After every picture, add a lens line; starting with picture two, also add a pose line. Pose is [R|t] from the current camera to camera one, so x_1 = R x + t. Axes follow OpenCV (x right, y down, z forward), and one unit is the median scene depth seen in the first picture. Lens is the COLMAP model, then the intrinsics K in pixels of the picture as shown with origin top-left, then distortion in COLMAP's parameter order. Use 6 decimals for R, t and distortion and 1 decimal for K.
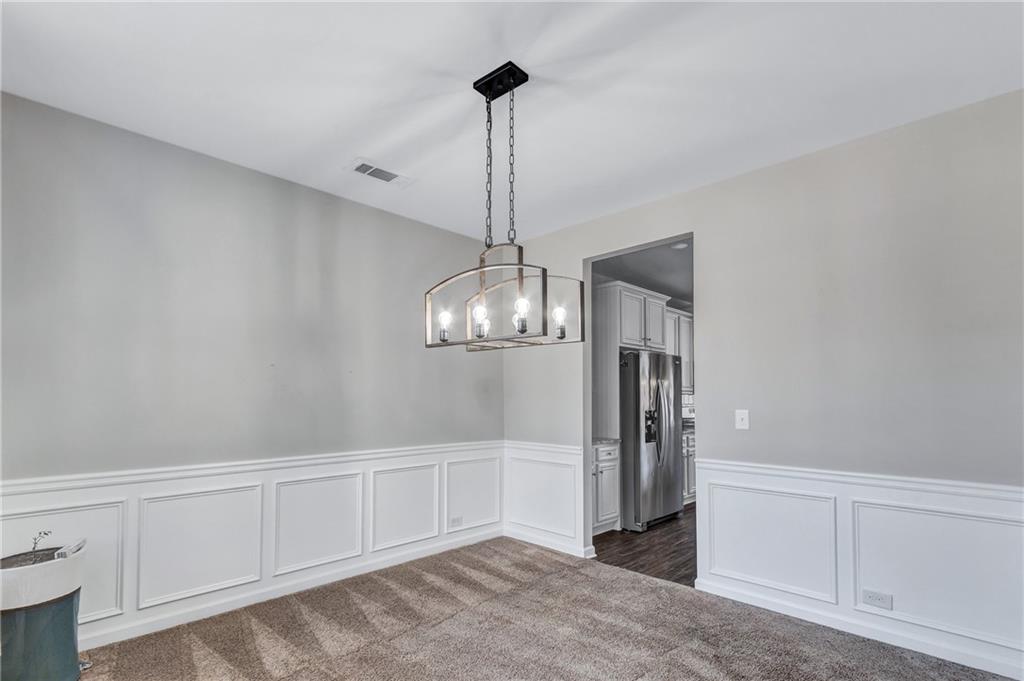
lens RADIAL K [[496.5, 0, 500.1], [0, 496.5, 383.9], [0, 0, 1]] dist [0.011507, 0.000837]
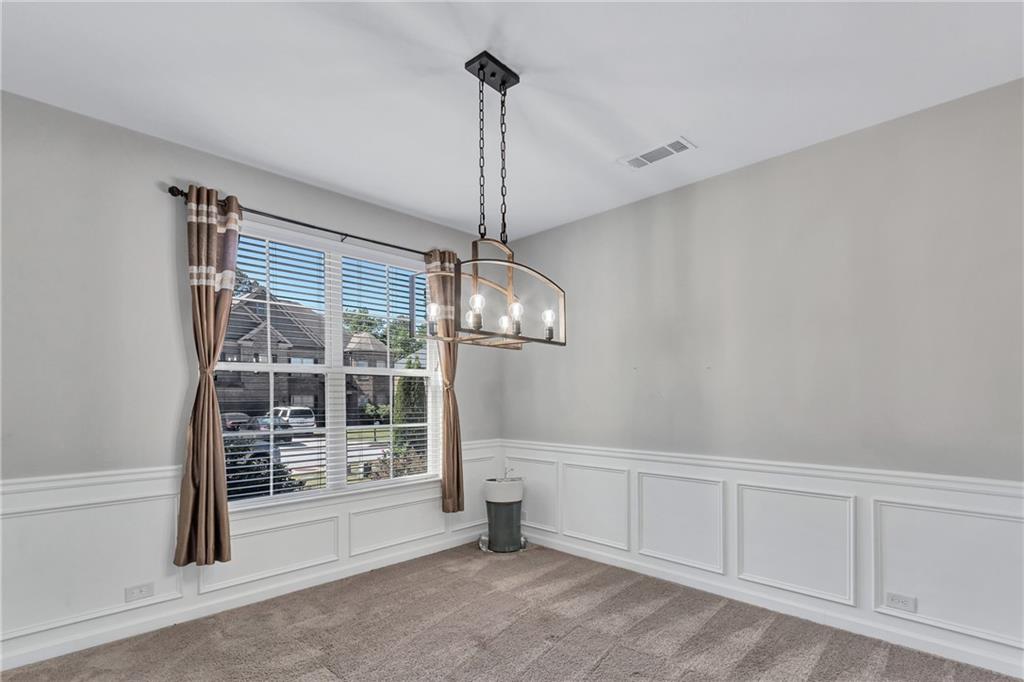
lens RADIAL K [[496.5, 0, 511.6], [0, 496.5, 390.6], [0, 0, 1]] dist [0.011507, 0.000837]
pose [[0.001716, -0.019193, -0.999814, 0.653886], [0.030637, 0.999347, -0.019132, 0.025890], [0.999529, -0.030599, 0.002303, 0.681898]]
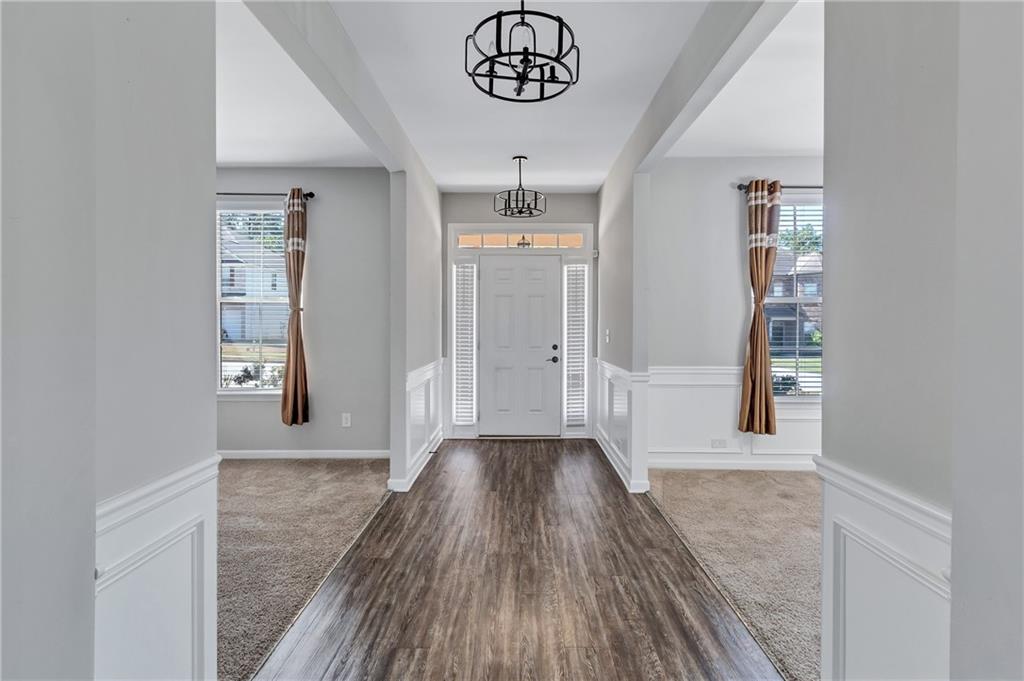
lens RADIAL K [[500.0, 0, 505.0], [0, 500.0, 327.7], [0, 0, 1]] dist [0.024400, 0.000360]
pose [[-0.724212, -0.002893, -0.689572, 1.142922], [0.011314, 0.999807, -0.016076, 0.031981], [0.689485, -0.019444, -0.724039, 0.638684]]
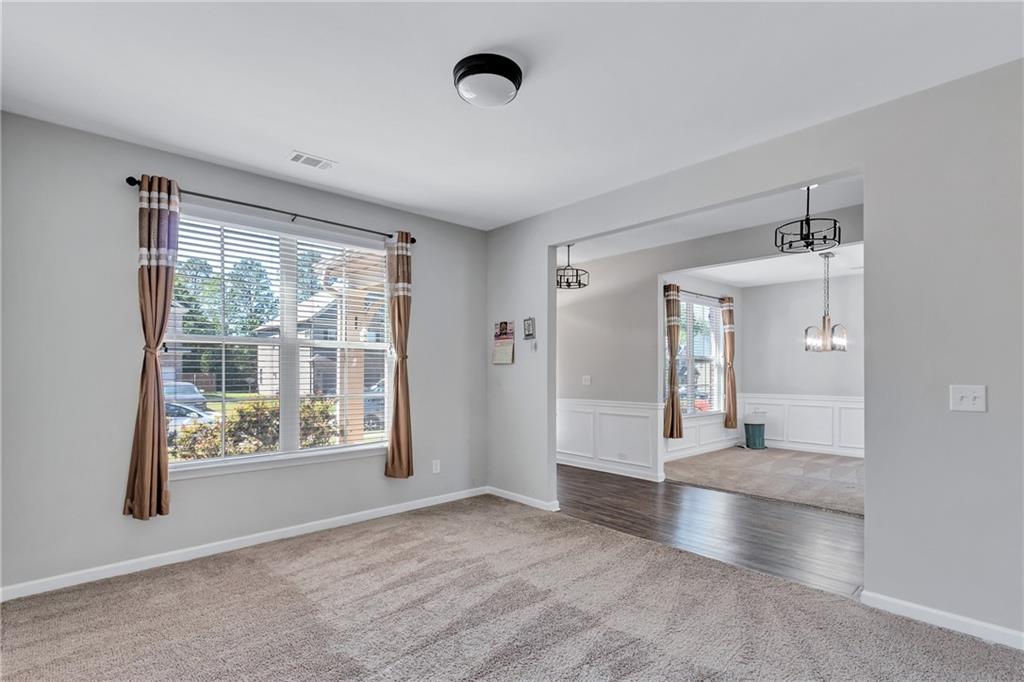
lens RADIAL K [[496.5, 0, 501.8], [0, 496.5, 365.3], [0, 0, 1]] dist [0.011507, 0.000837]
pose [[-0.059646, -0.017412, -0.998068, 1.913591], [0.023885, 0.999537, -0.018865, 0.006382], [0.997934, -0.024964, -0.059202, -0.433579]]
